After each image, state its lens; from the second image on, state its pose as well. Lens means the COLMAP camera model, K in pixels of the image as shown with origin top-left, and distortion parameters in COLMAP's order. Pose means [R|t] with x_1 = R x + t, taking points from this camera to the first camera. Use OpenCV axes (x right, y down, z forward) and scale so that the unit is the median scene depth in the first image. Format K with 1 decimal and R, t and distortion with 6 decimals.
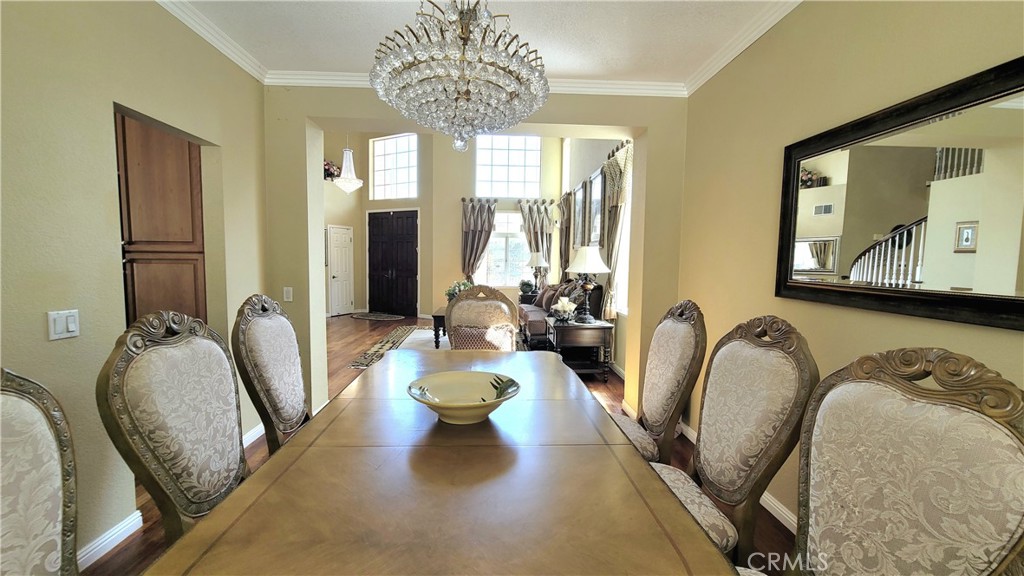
lens RADIAL K [[425.1, 0, 509.5], [0, 425.1, 289.6], [0, 0, 1]] dist [-0.001893, -0.000049]
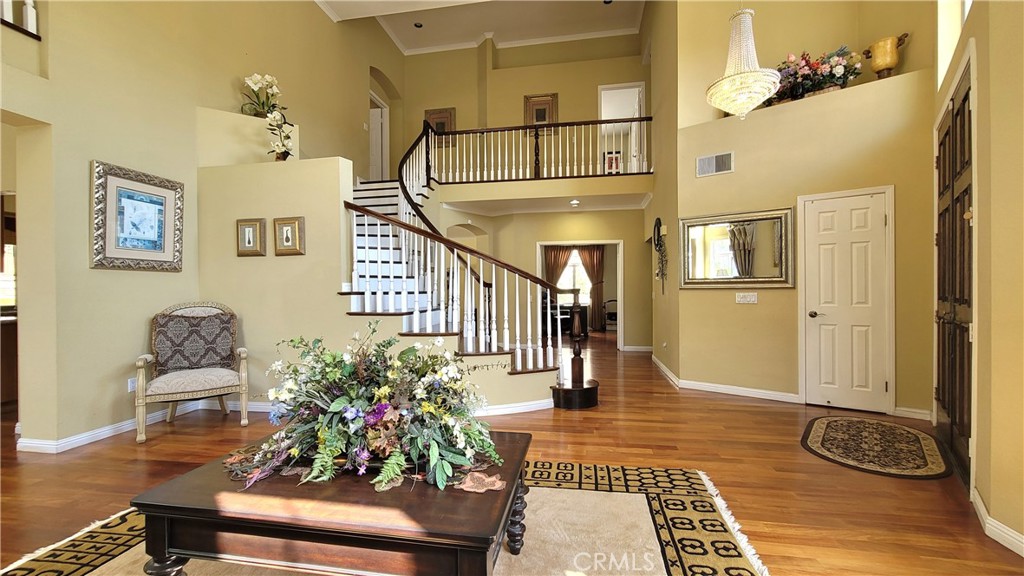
lens RADIAL K [[425.1, 0, 509.5], [0, 425.1, 289.6], [0, 0, 1]] dist [-0.001893, -0.000049]
pose [[-0.217687, -0.009899, -0.975968, 0.077613], [-0.062387, 0.998045, 0.003792, -0.037998], [0.974023, 0.061714, -0.217879, 0.818960]]
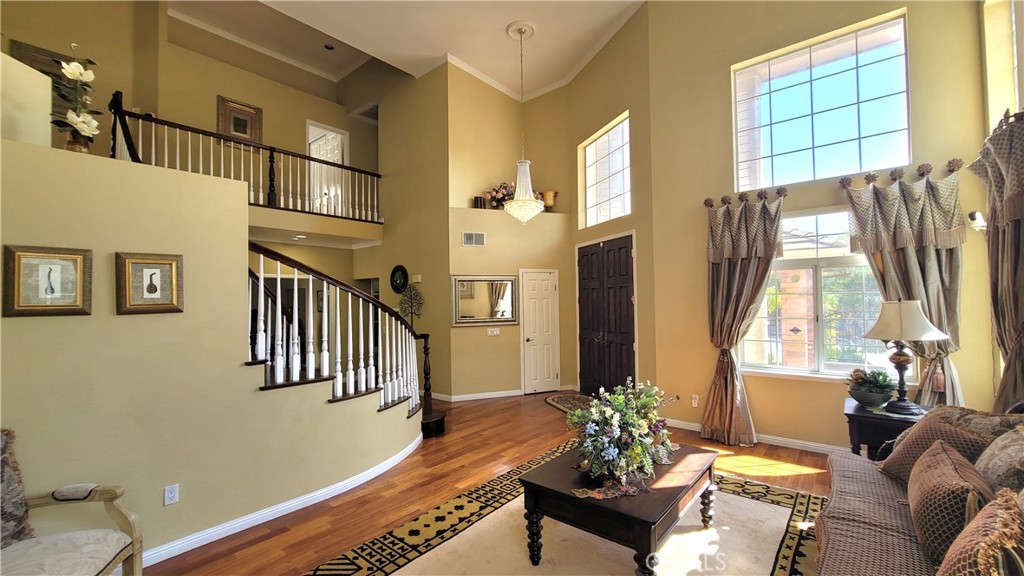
lens RADIAL K [[422.6, 0, 509.6], [0, 422.6, 290.1], [0, 0, 1]] dist [-0.000298, 0.000063]
pose [[0.734765, -0.041636, -0.677043, 0.059557], [-0.021782, 0.996151, -0.084899, -0.054166], [0.677972, 0.077128, 0.731030, 0.458379]]
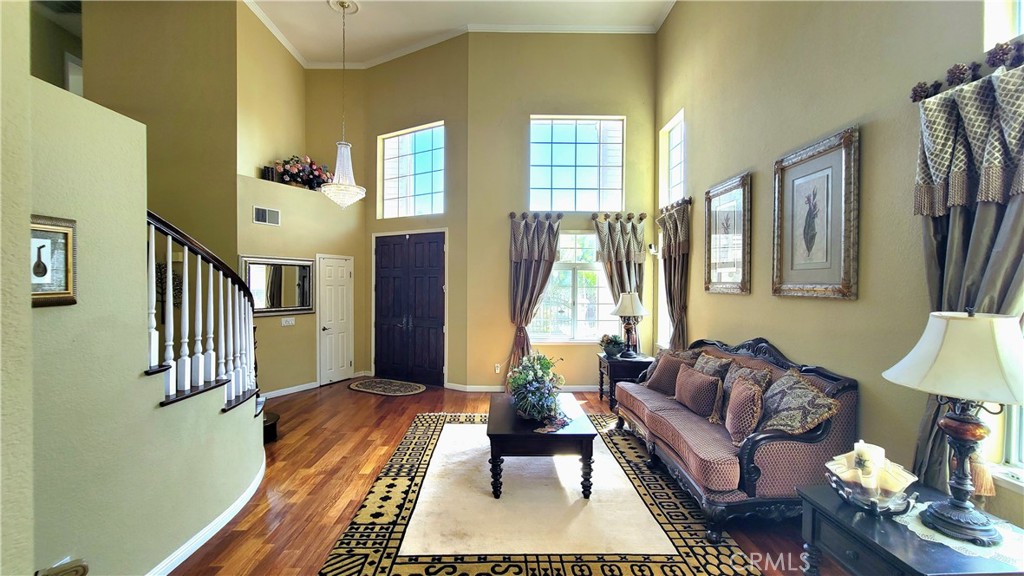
lens RADIAL K [[420.9, 0, 512.2], [0, 420.9, 291.2], [0, 0, 1]] dist [-0.000547, 0.000050]
pose [[0.999682, -0.008360, -0.023786, -0.092998], [0.007055, 0.998492, -0.054441, -0.053015], [0.024205, 0.054255, 0.998234, 0.330292]]
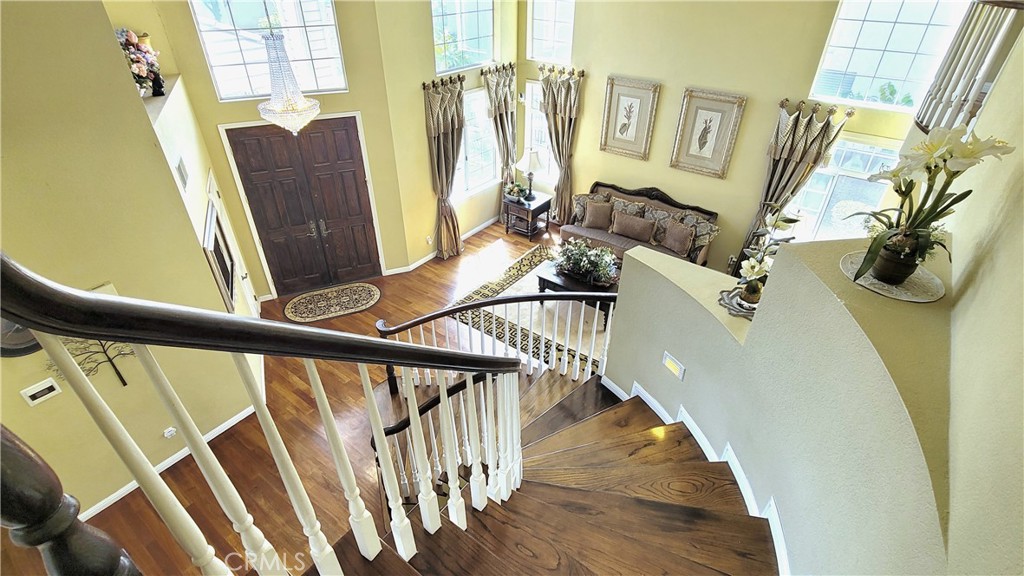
lens RADIAL K [[489.8, 0, 512.0], [0, 489.8, 288.0], [0, 0, 1]] dist [0.000964, 0.000126]
pose [[0.630198, -0.443232, 0.637492, -0.614770], [0.055282, 0.844581, 0.532566, -0.336073], [-0.774464, -0.300381, 0.556756, 0.411740]]
